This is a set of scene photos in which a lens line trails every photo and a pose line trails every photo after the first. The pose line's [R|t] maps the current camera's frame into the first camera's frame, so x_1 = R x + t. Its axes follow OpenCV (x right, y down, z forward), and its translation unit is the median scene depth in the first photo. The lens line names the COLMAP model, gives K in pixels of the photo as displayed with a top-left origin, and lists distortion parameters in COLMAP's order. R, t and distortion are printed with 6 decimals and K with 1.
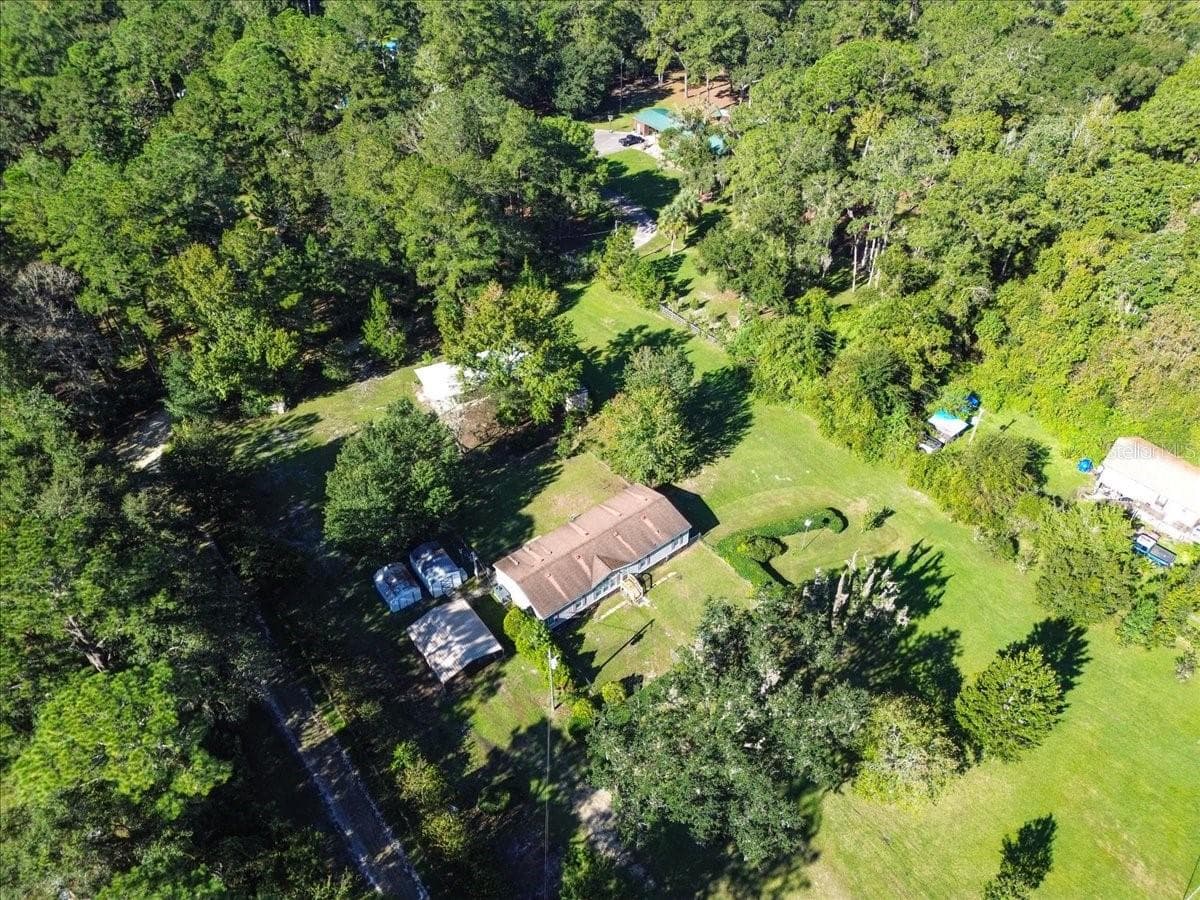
lens RADIAL K [[857.0, 0, 600.0], [0, 857.0, 450.0], [0, 0, 1]] dist [0.076973, -0.089132]
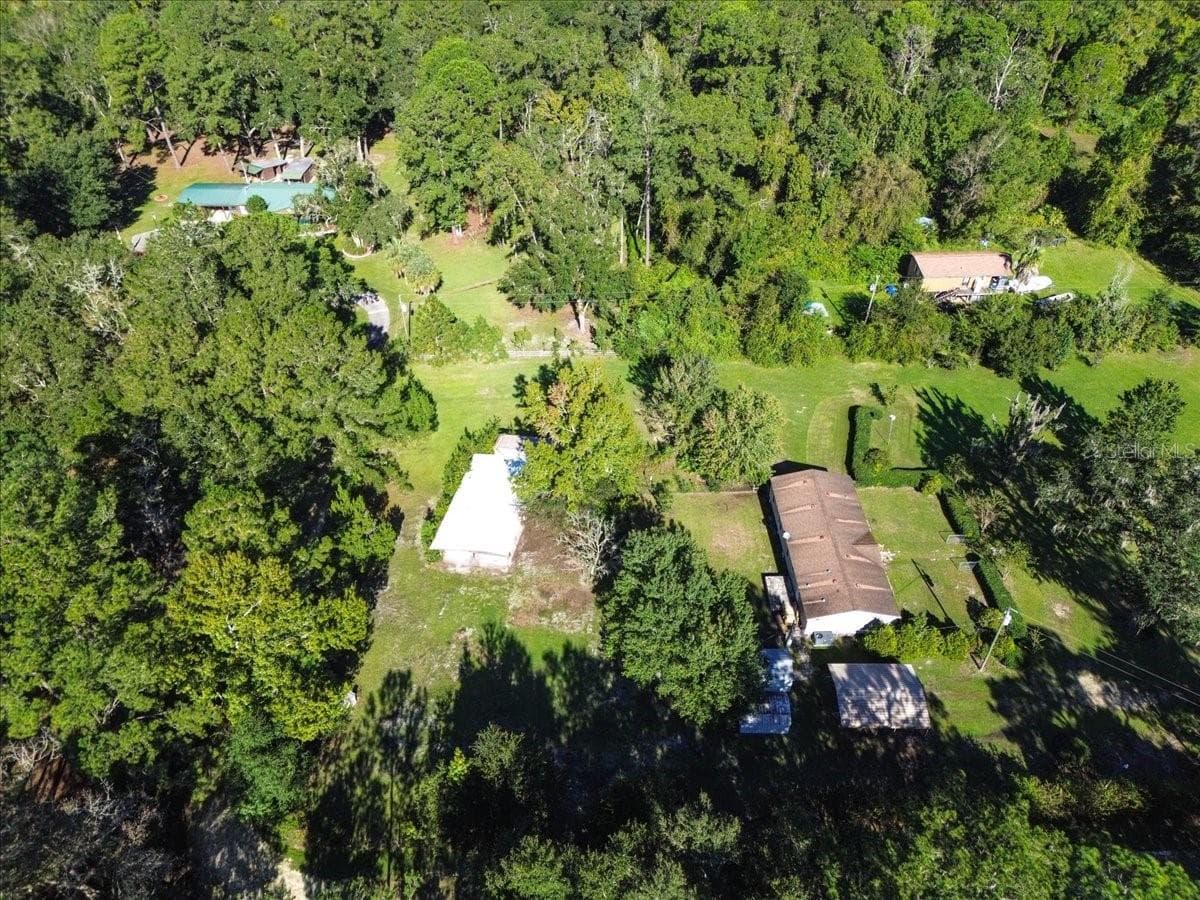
lens RADIAL K [[854.6, 0, 609.6], [0, 854.6, 447.6], [0, 0, 1]] dist [0.081227, -0.079074]
pose [[0.596434, -0.521731, 0.609970, -0.684547], [0.522299, 0.829307, 0.198630, -0.299095], [-0.609483, 0.200117, 0.767127, 0.361094]]
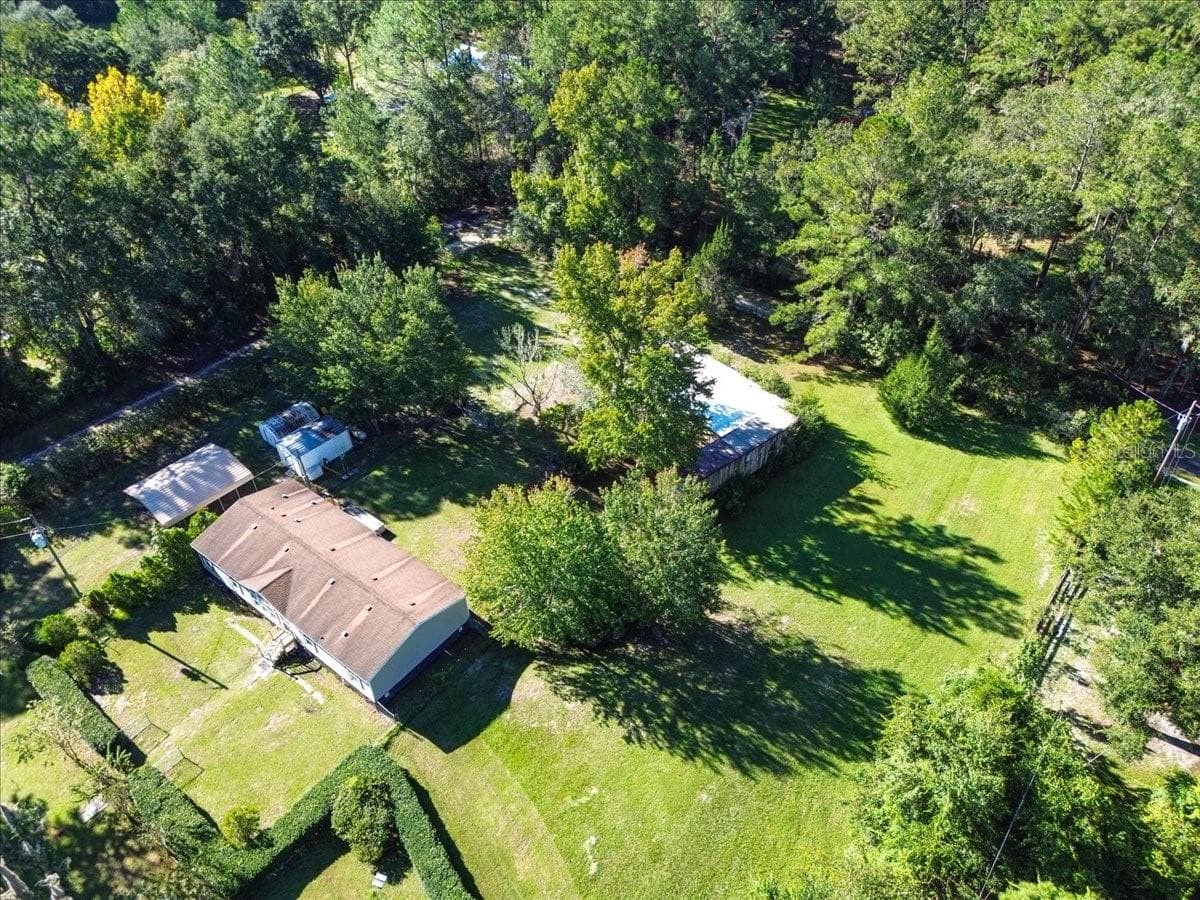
lens RADIAL K [[842.1, 0, 600.0], [0, 842.1, 450.0], [0, 0, 1]] dist [0.023184, -0.007124]
pose [[0.235718, 0.630865, -0.739221, 0.459814], [-0.621958, 0.682403, 0.384050, -0.329201], [0.746730, 0.369237, 0.553226, 0.736008]]
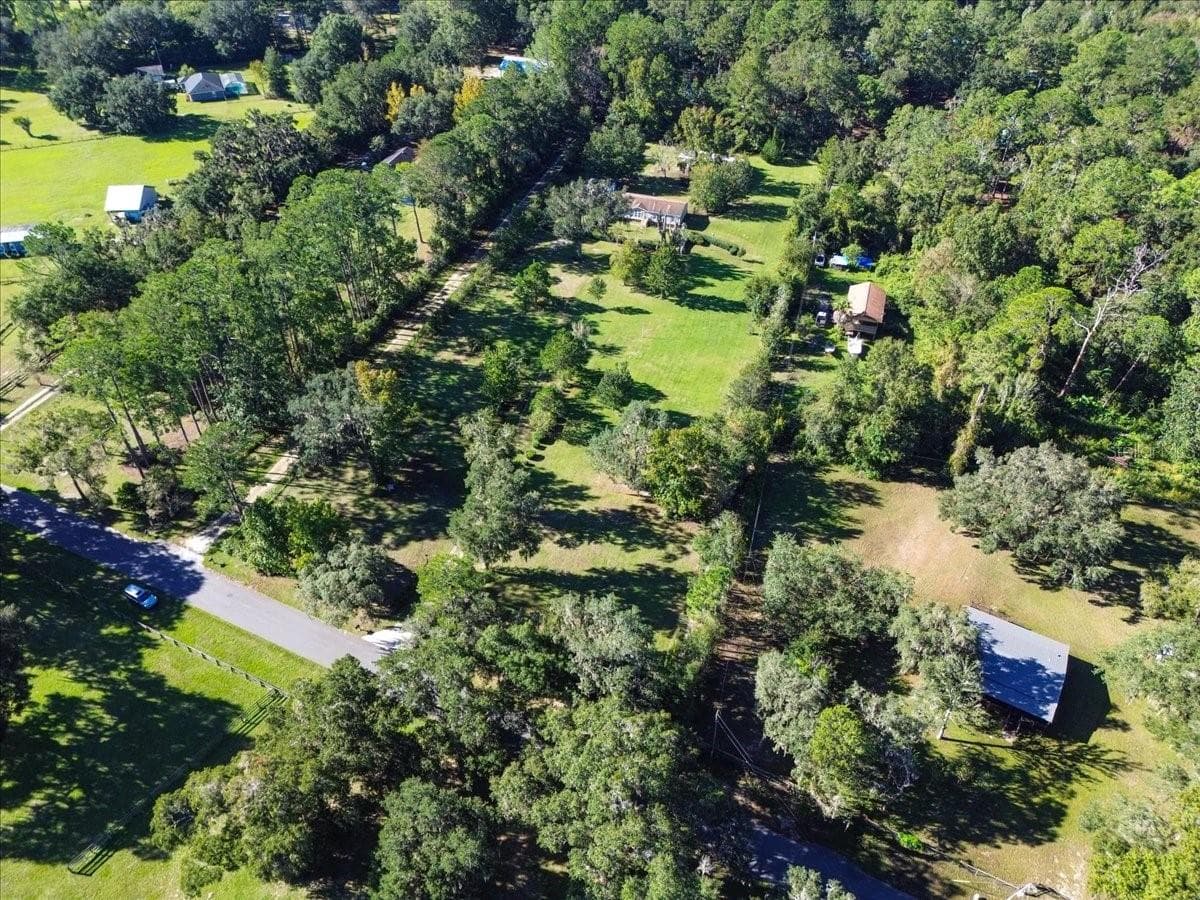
lens RADIAL K [[842.1, 0, 600.0], [0, 842.1, 450.0], [0, 0, 1]] dist [0.023184, -0.007124]
pose [[0.558041, 0.558009, -0.614179, 1.722646], [-0.550503, 0.802764, 0.229162, 0.193001], [0.620916, 0.210226, 0.755161, -0.722344]]
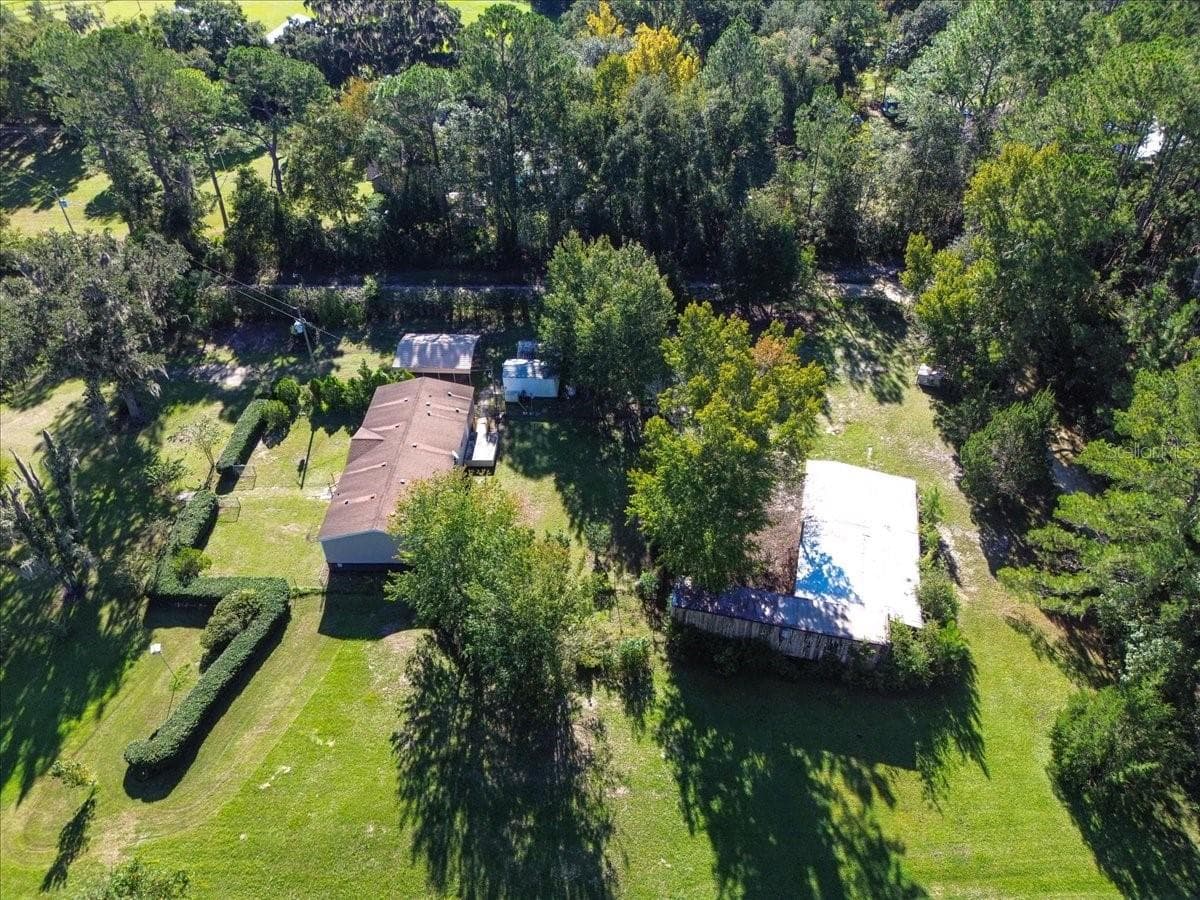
lens RADIAL K [[842.1, 0, 600.0], [0, 842.1, 450.0], [0, 0, 1]] dist [0.023184, -0.007124]
pose [[-0.641123, 0.510136, -0.573344, 0.308354], [-0.477634, 0.319522, 0.818396, -0.591309], [0.600689, 0.798541, 0.038805, 1.040005]]
